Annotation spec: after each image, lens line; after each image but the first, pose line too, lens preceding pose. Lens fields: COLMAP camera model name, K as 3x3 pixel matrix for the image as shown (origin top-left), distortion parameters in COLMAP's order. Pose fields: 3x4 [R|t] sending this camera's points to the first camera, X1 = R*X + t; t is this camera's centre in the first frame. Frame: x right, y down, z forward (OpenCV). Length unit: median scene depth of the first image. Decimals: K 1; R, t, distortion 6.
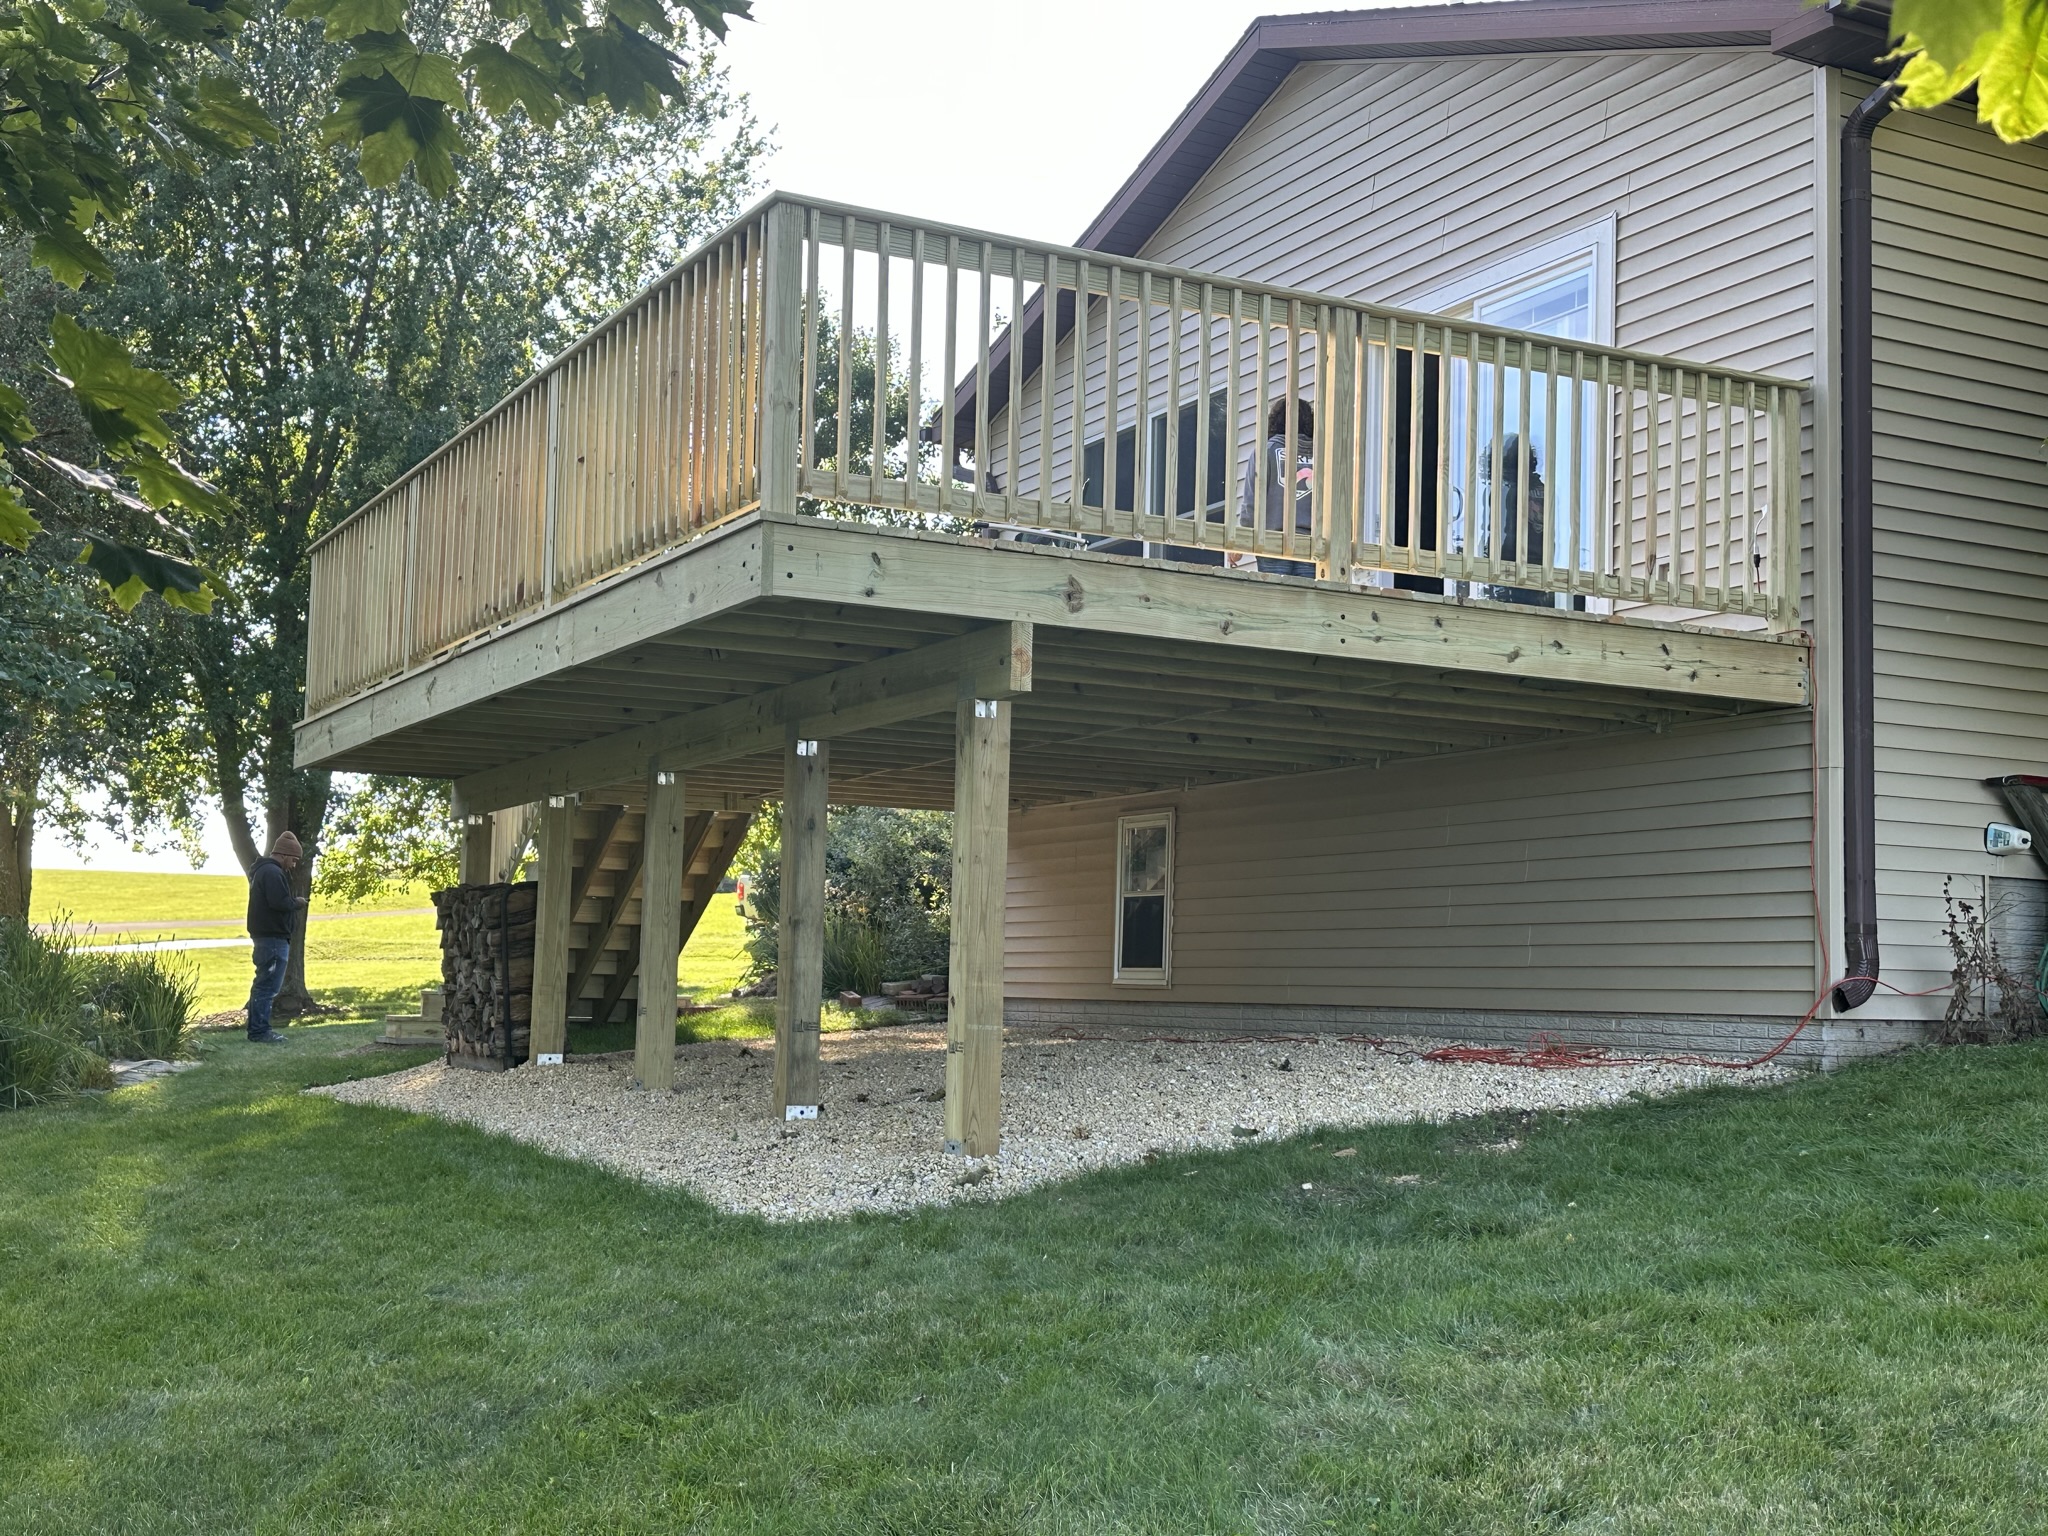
lens RADIAL K [[2354.4, 0, 1064.5], [0, 2354.4, 767.3], [0, 0, 1]] dist [0.004483, 0.525222]
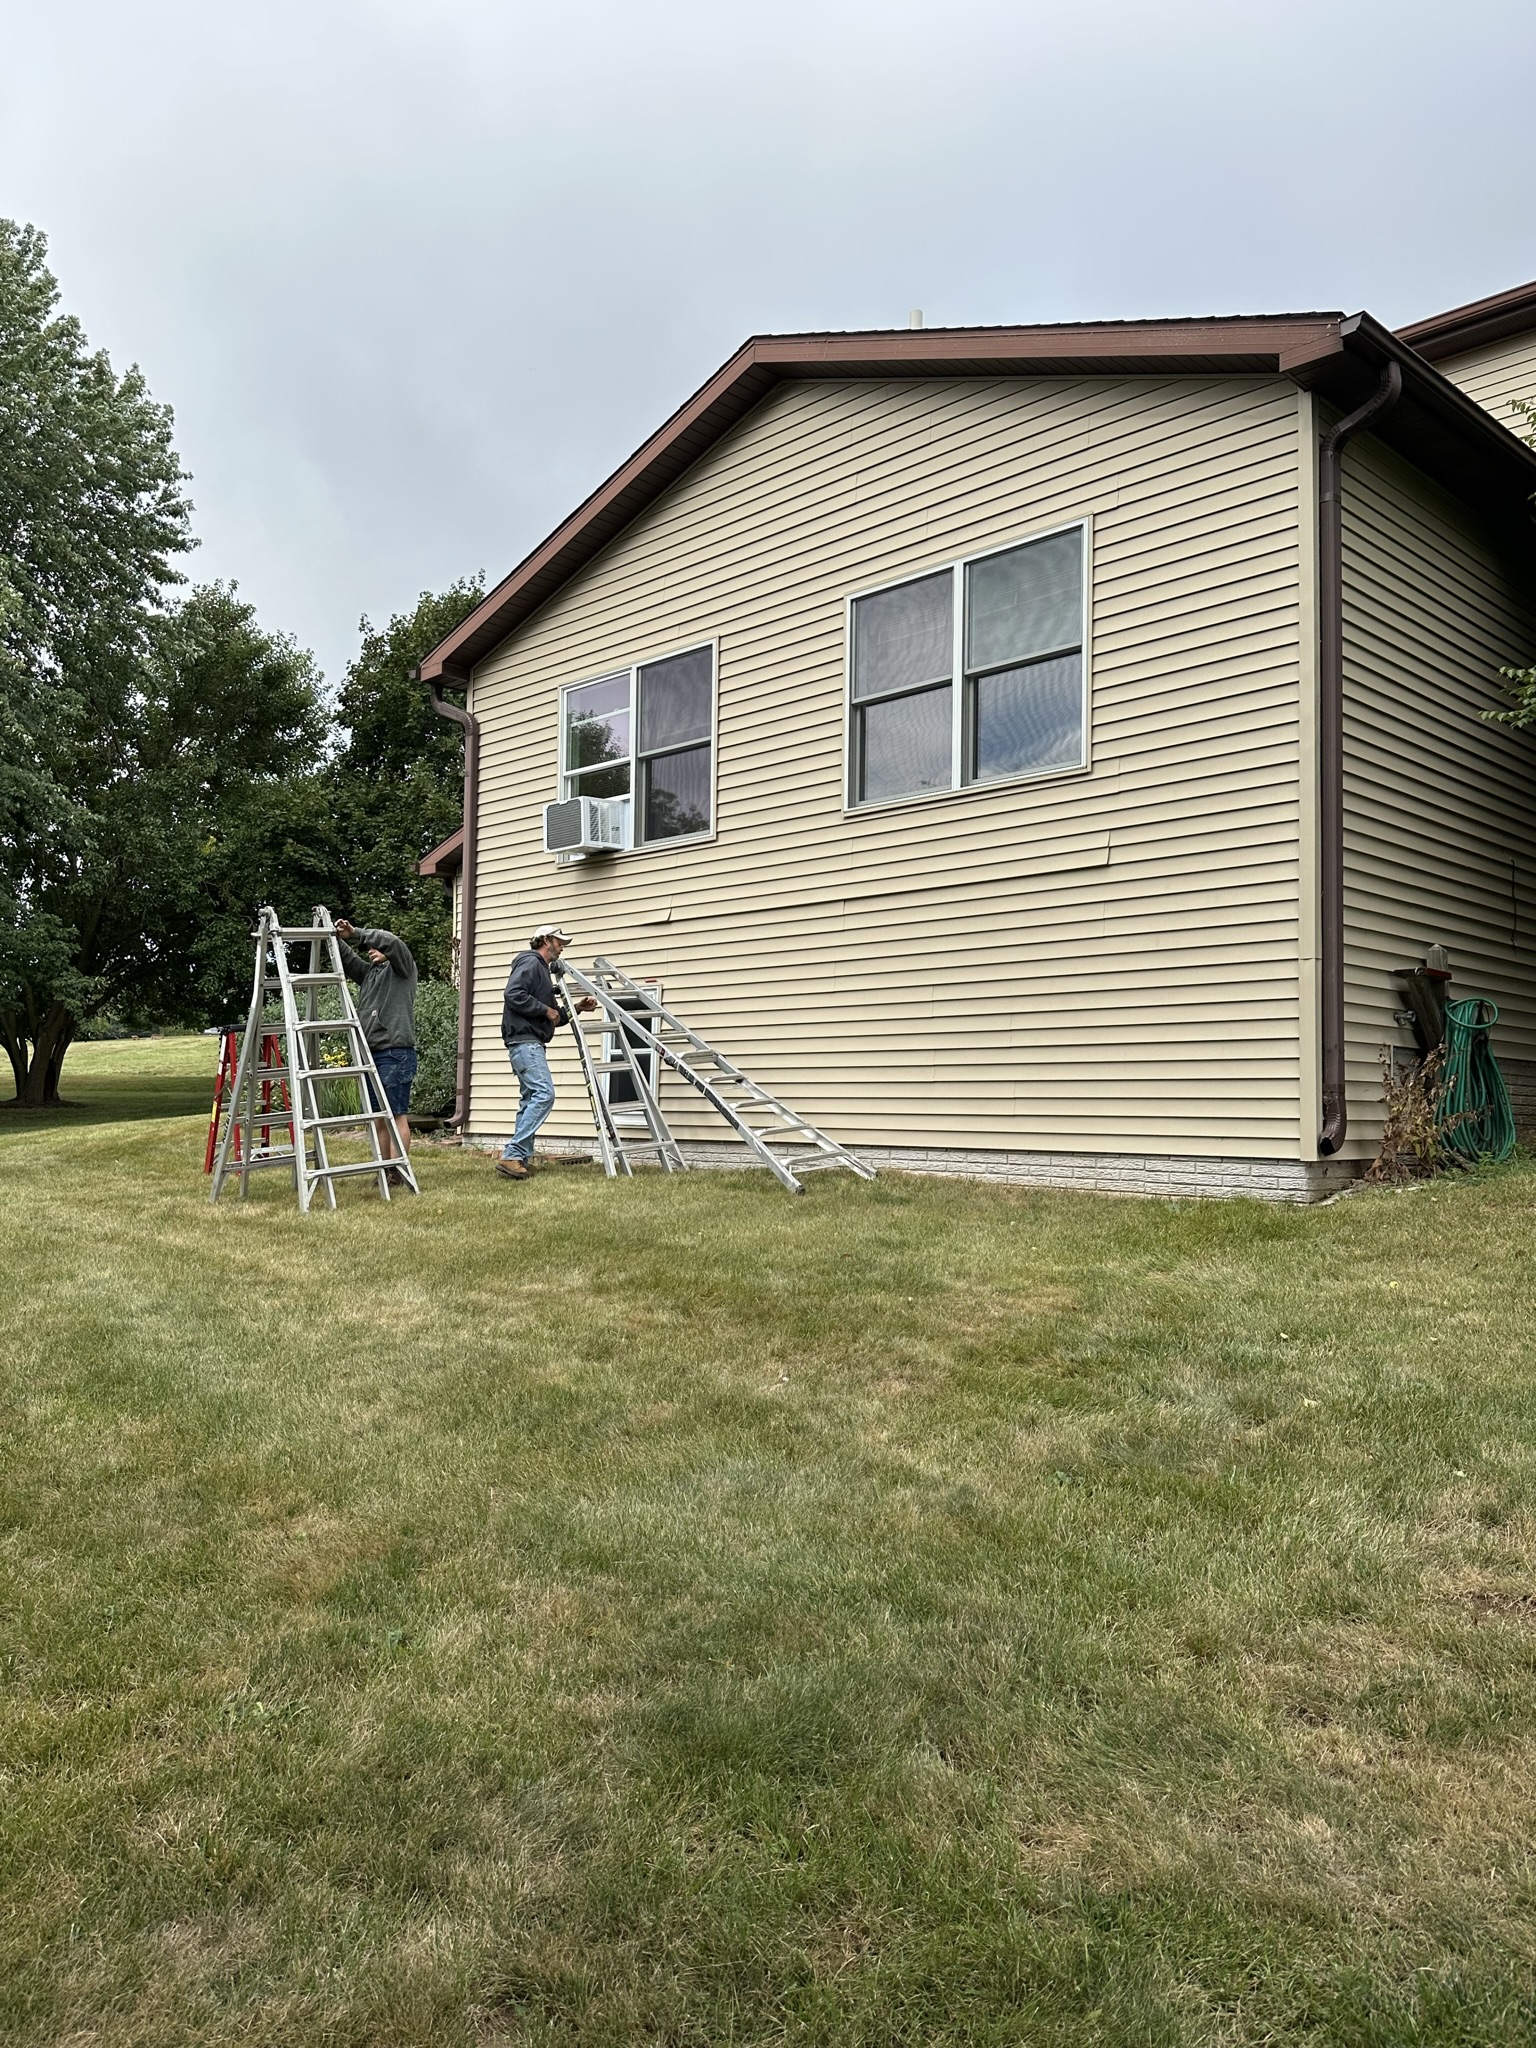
lens RADIAL K [[1513.0, 0, 777.9], [0, 1513.0, 1017.3], [0, 0, 1]] dist [0.096005, -0.123232]
pose [[0.959965, 0.015801, 0.279675, -0.122573], [-0.025203, 0.999230, 0.030056, 0.010198], [-0.278984, -0.035901, 0.959624, 0.222464]]
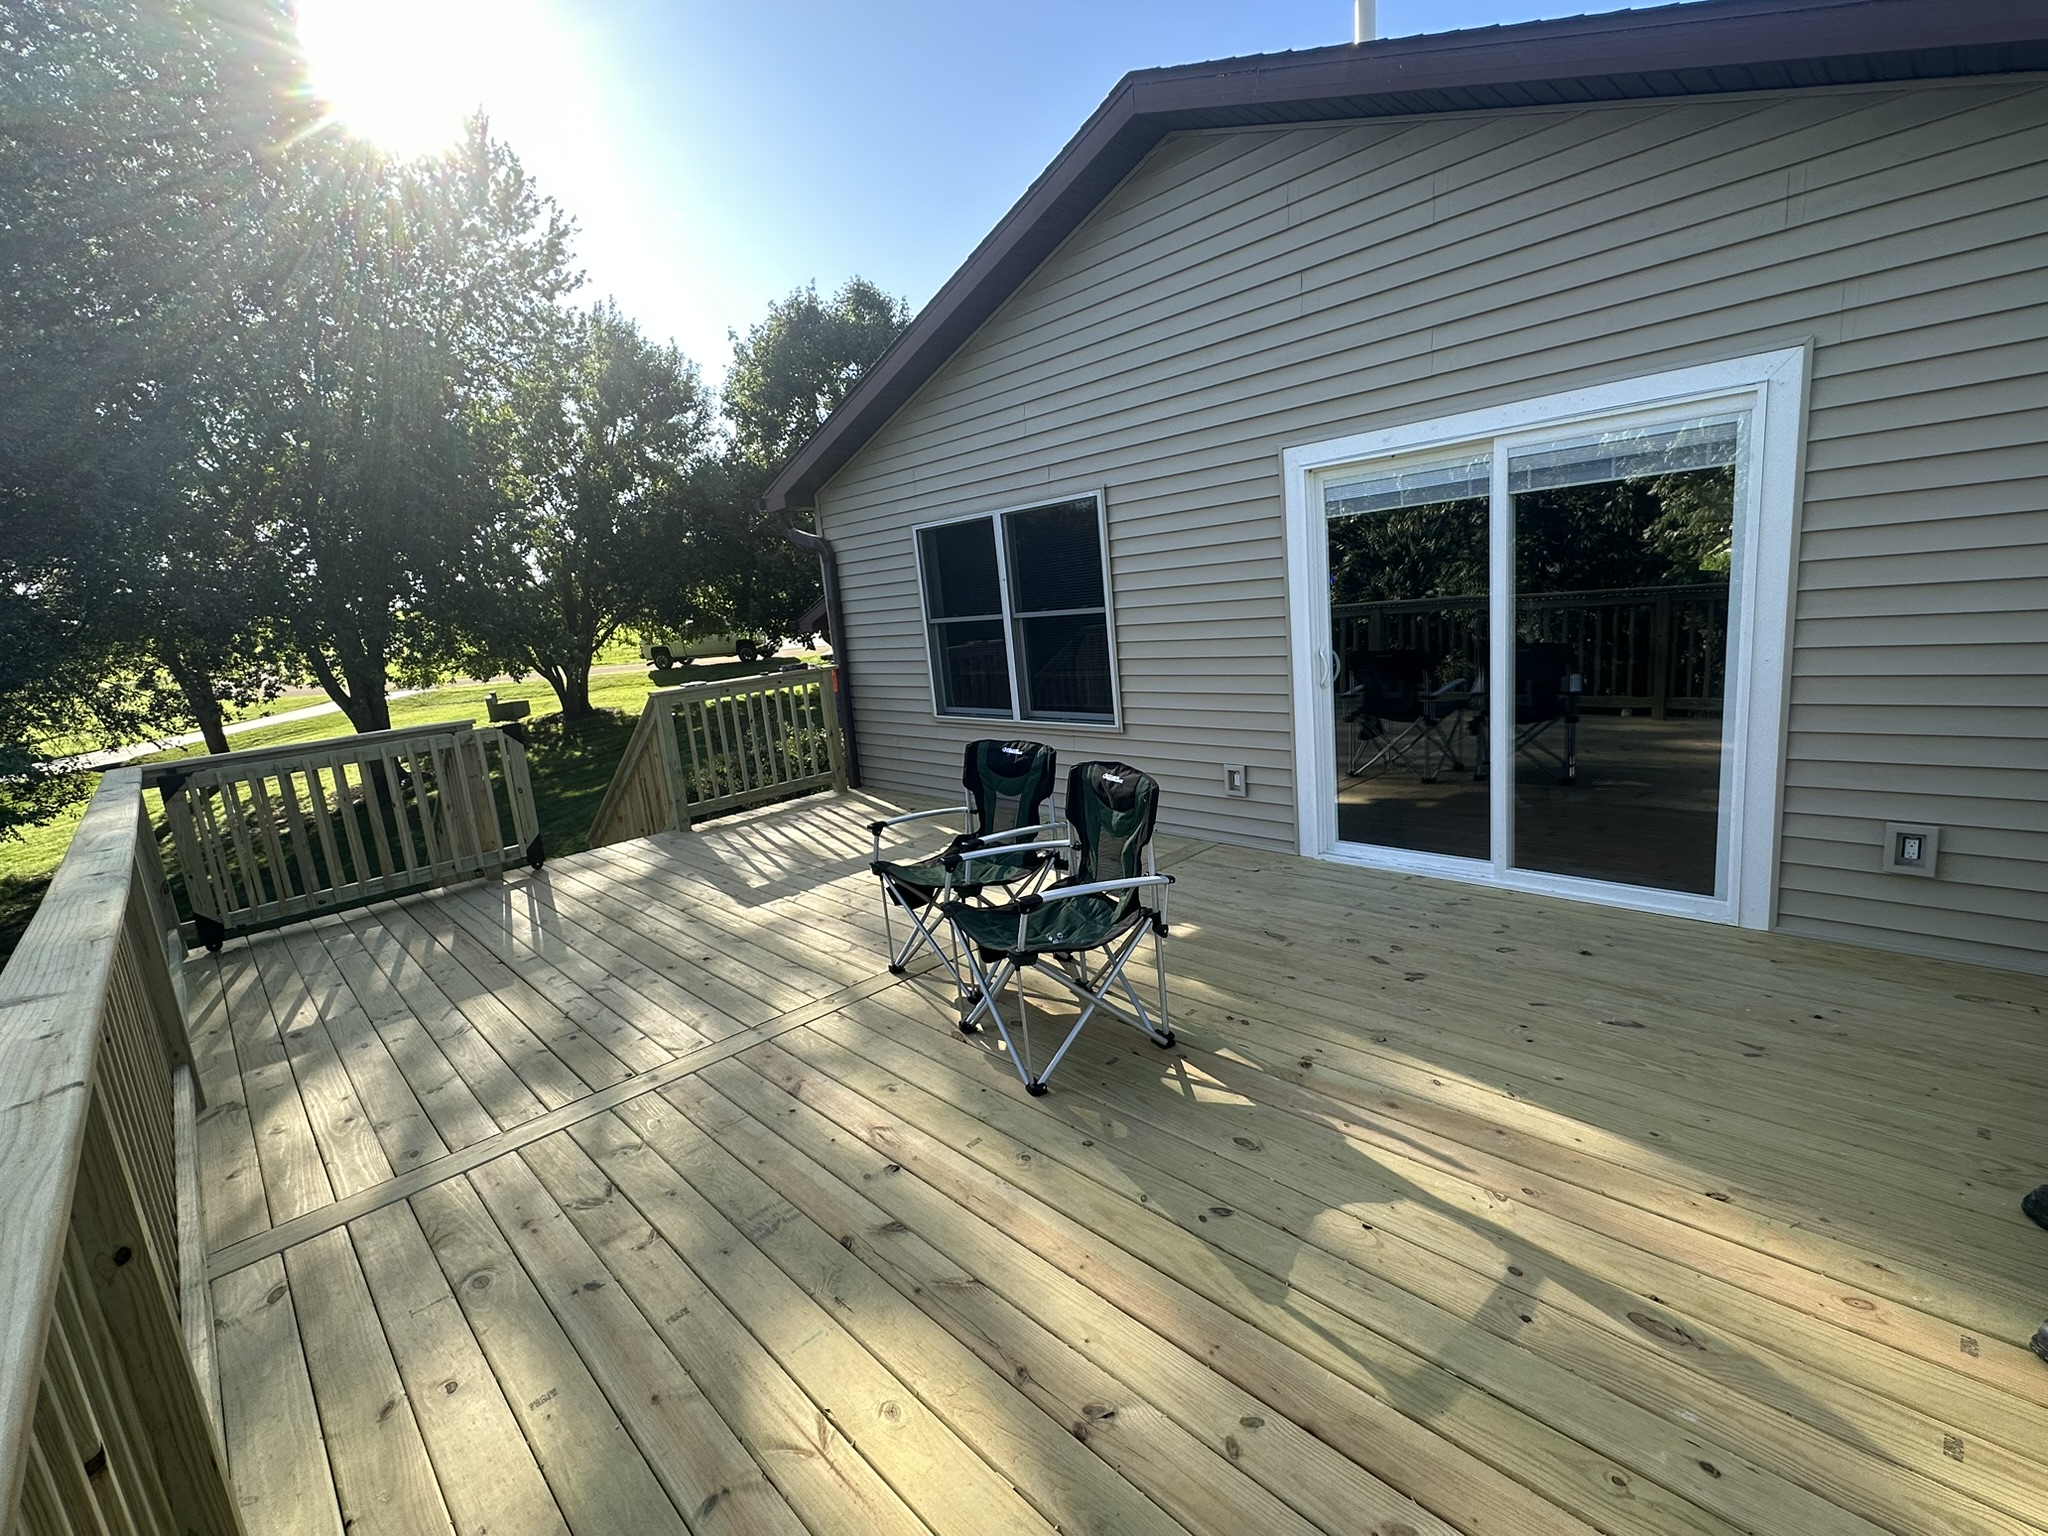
lens RADIAL K [[914.6, 0, 1021.8], [0, 914.6, 772.4], [0, 0, 1]] dist [-0.001755, 0.000563]
pose [[0.961050, -0.151877, 0.230901, -0.074731], [0.081596, 0.954152, 0.287986, -0.170157], [-0.264053, -0.257929, 0.929381, 0.629618]]
